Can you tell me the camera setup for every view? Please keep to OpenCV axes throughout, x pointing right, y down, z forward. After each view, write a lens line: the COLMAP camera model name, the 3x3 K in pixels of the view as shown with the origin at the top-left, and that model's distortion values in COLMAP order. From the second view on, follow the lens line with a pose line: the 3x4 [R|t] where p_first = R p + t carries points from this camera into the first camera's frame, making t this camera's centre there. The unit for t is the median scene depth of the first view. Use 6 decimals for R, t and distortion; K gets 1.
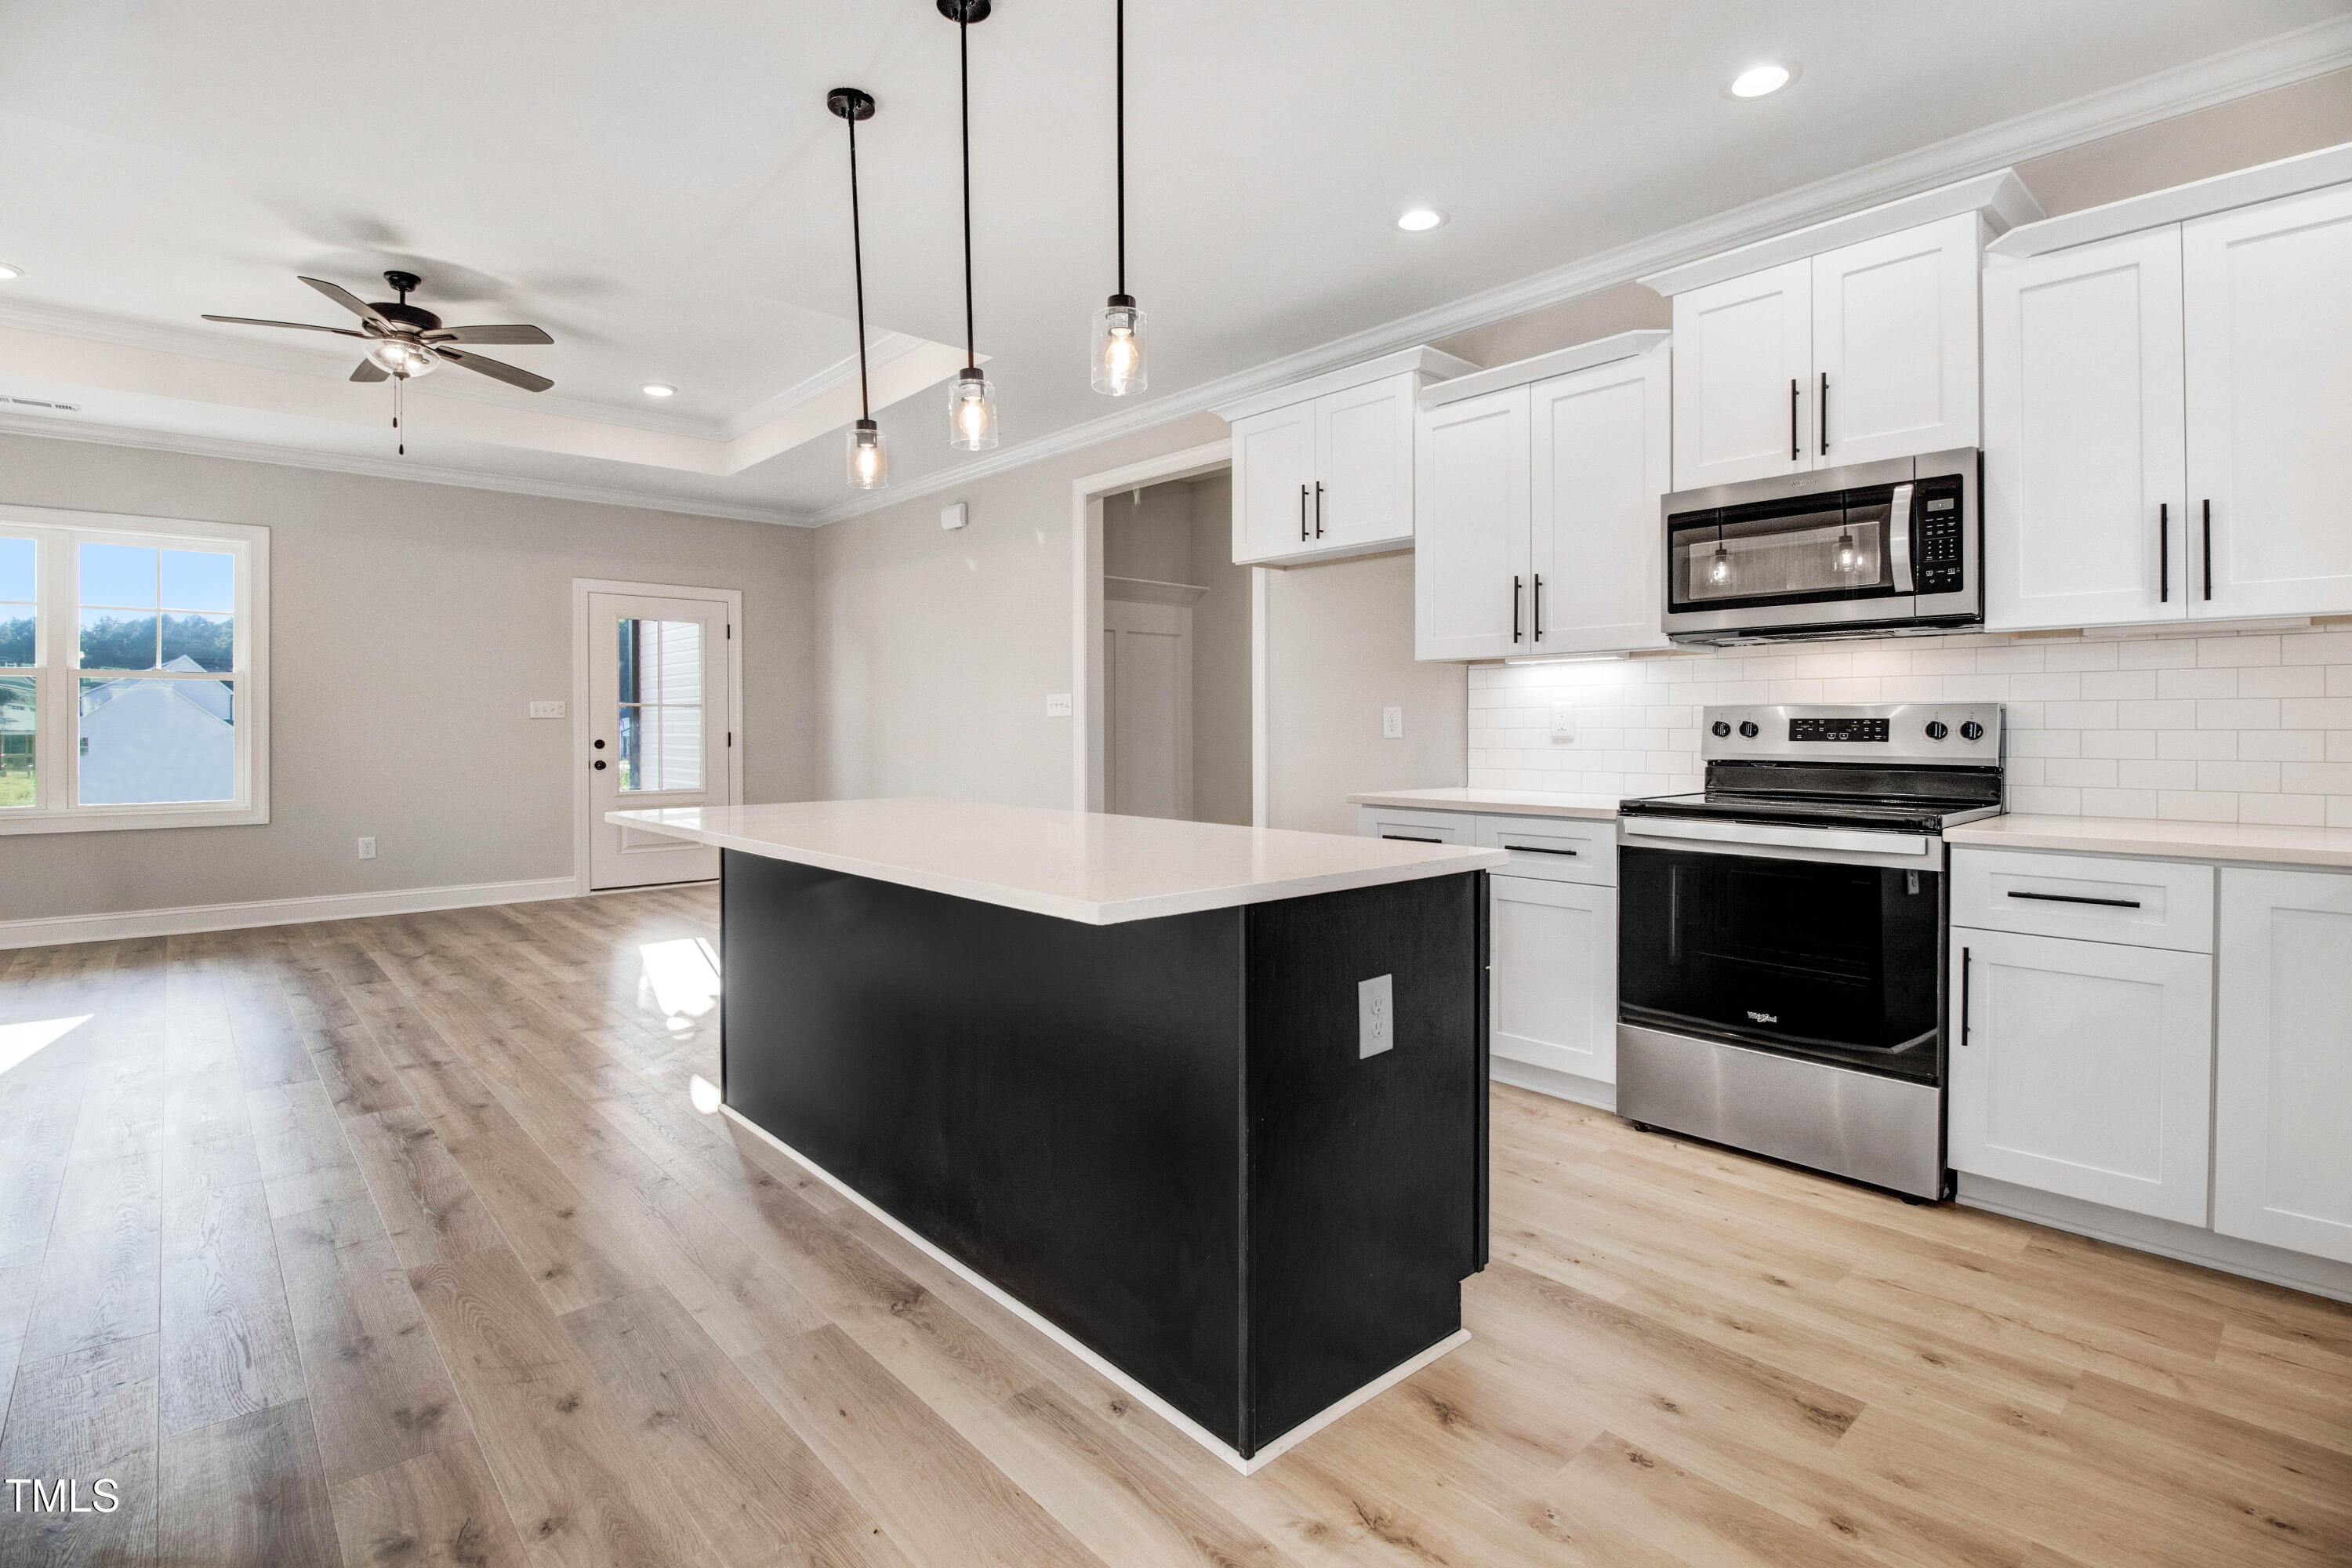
lens RADIAL K [[1067.9, 0, 1129.6], [0, 1067.9, 711.0], [0, 0, 1]] dist [0.004549, -0.011015]
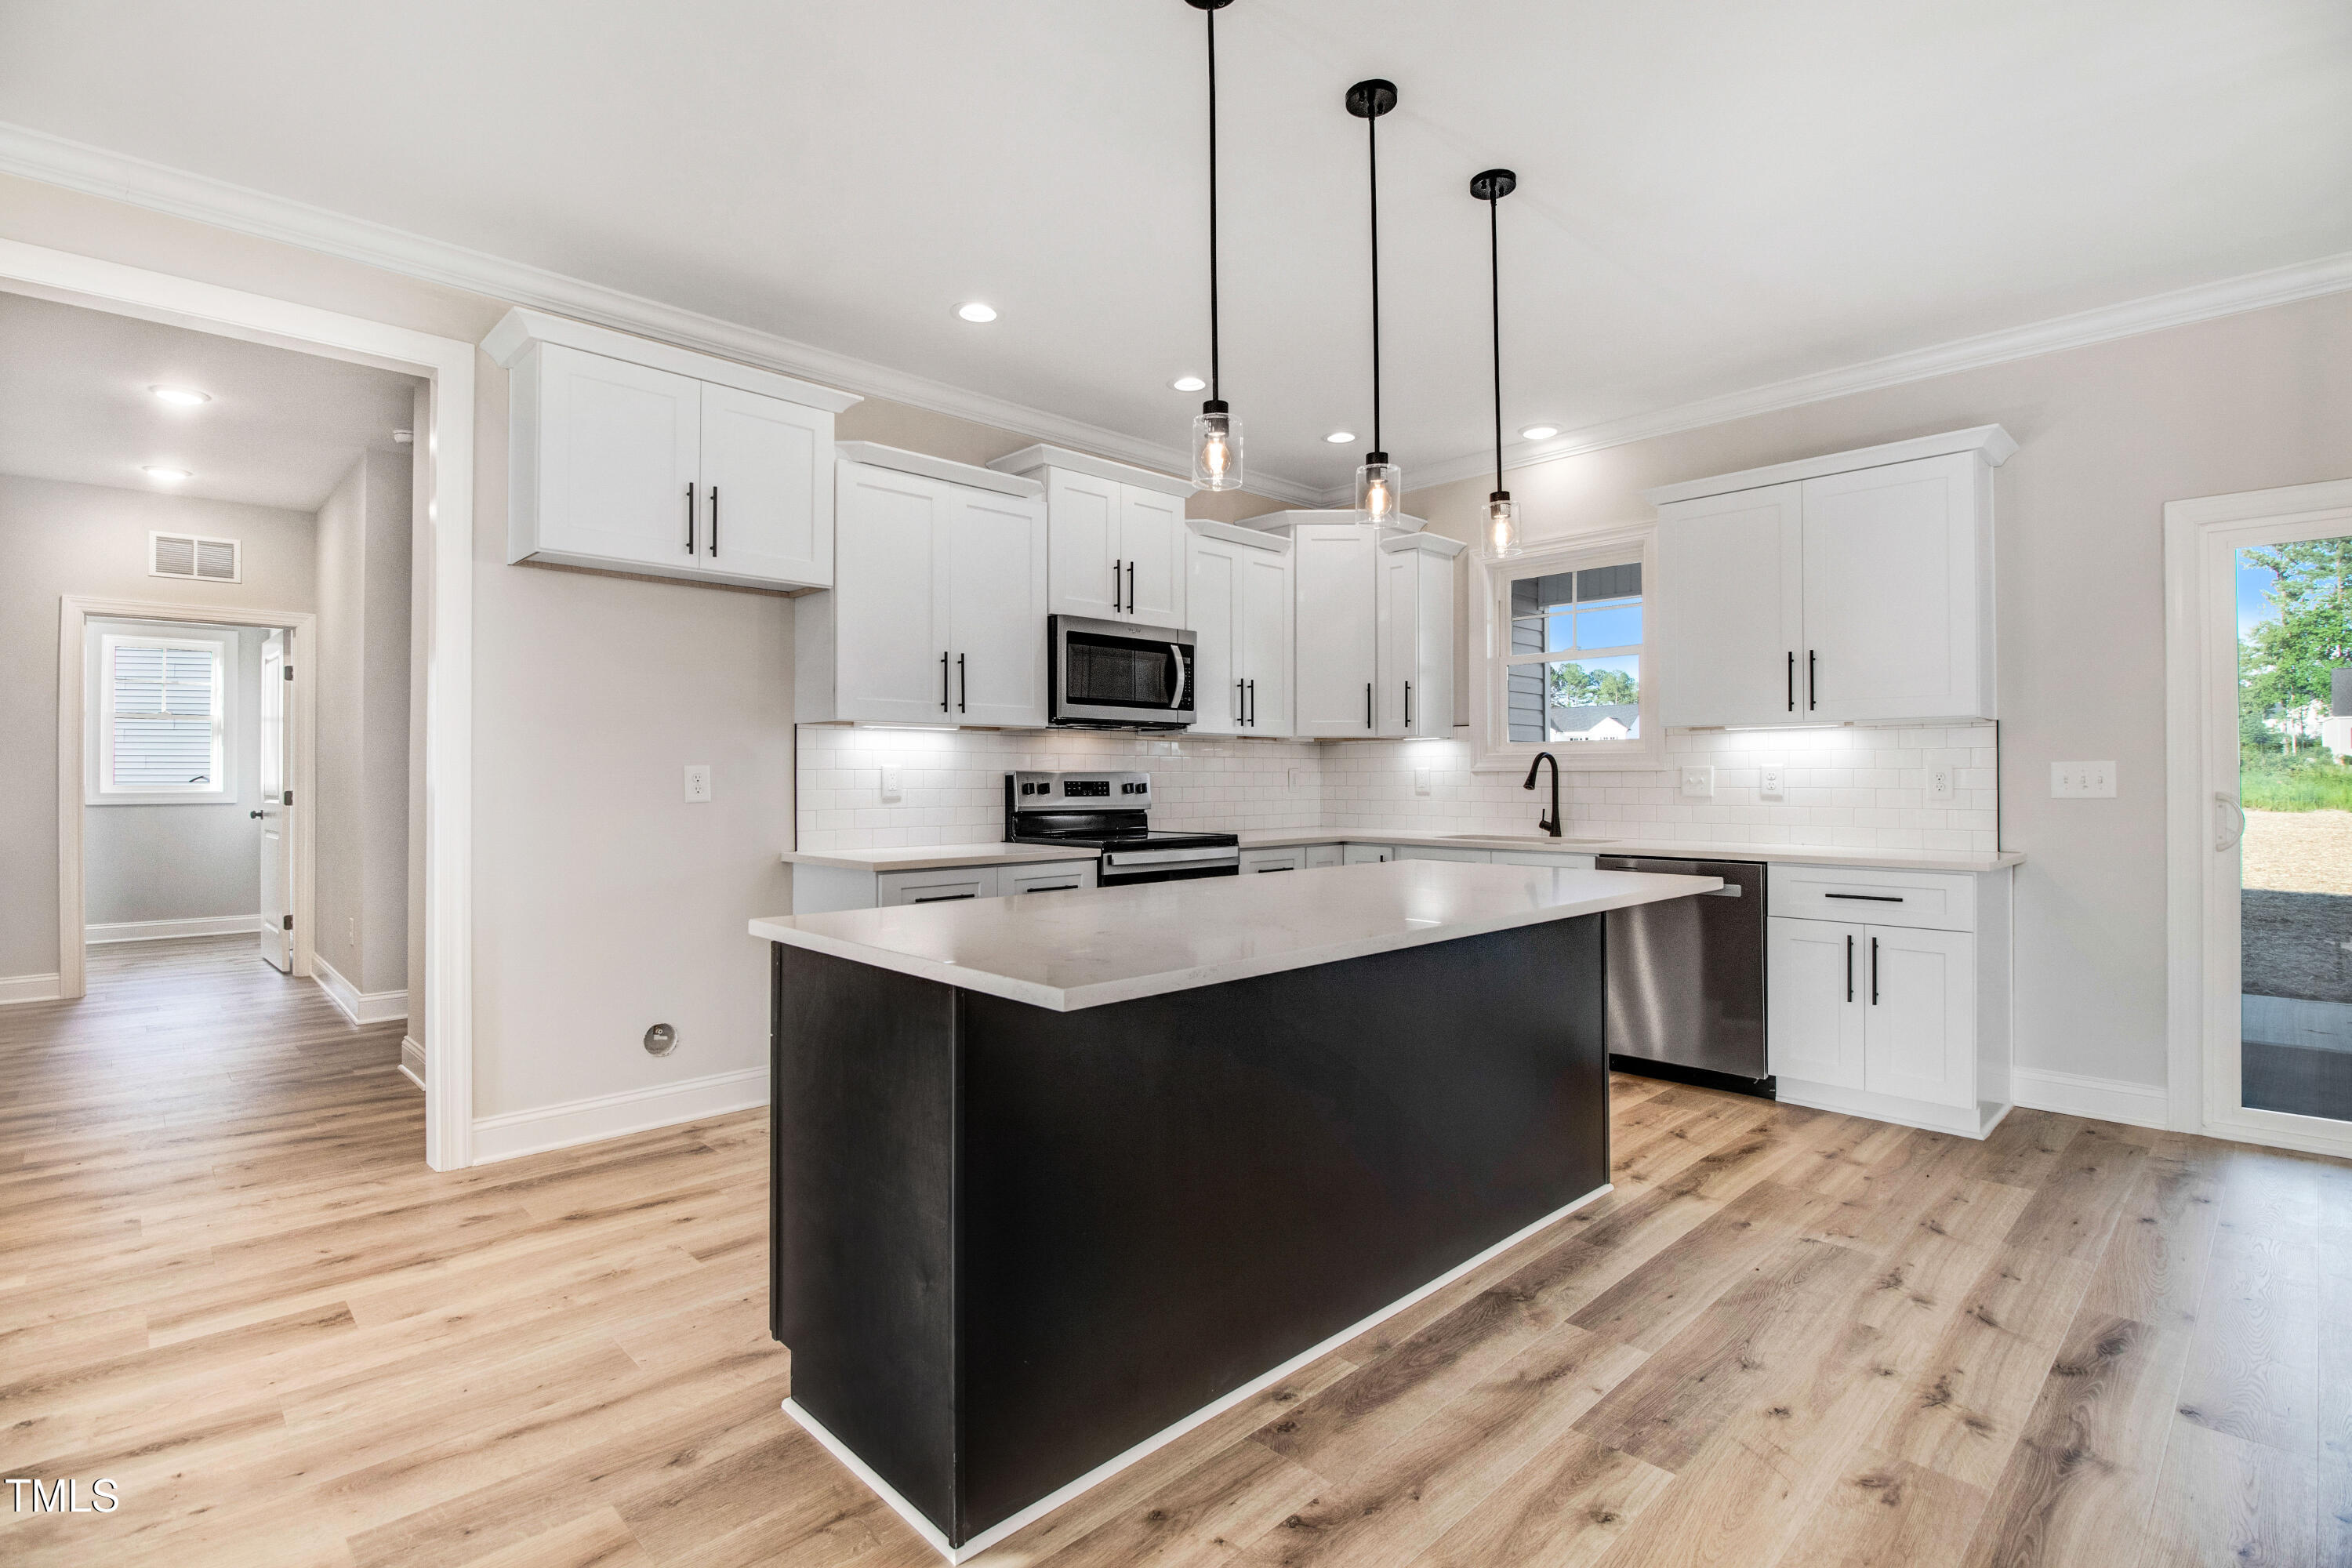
lens RADIAL K [[1124.7, 0, 1142.6], [0, 1124.7, 769.1], [0, 0, 1]] dist [-0.012606, -0.010749]
pose [[-0.021862, 0.009601, 0.999715, -1.056051], [-0.014238, 0.999849, -0.009913, 0.005211], [-0.999660, -0.014450, -0.021722, 1.074844]]
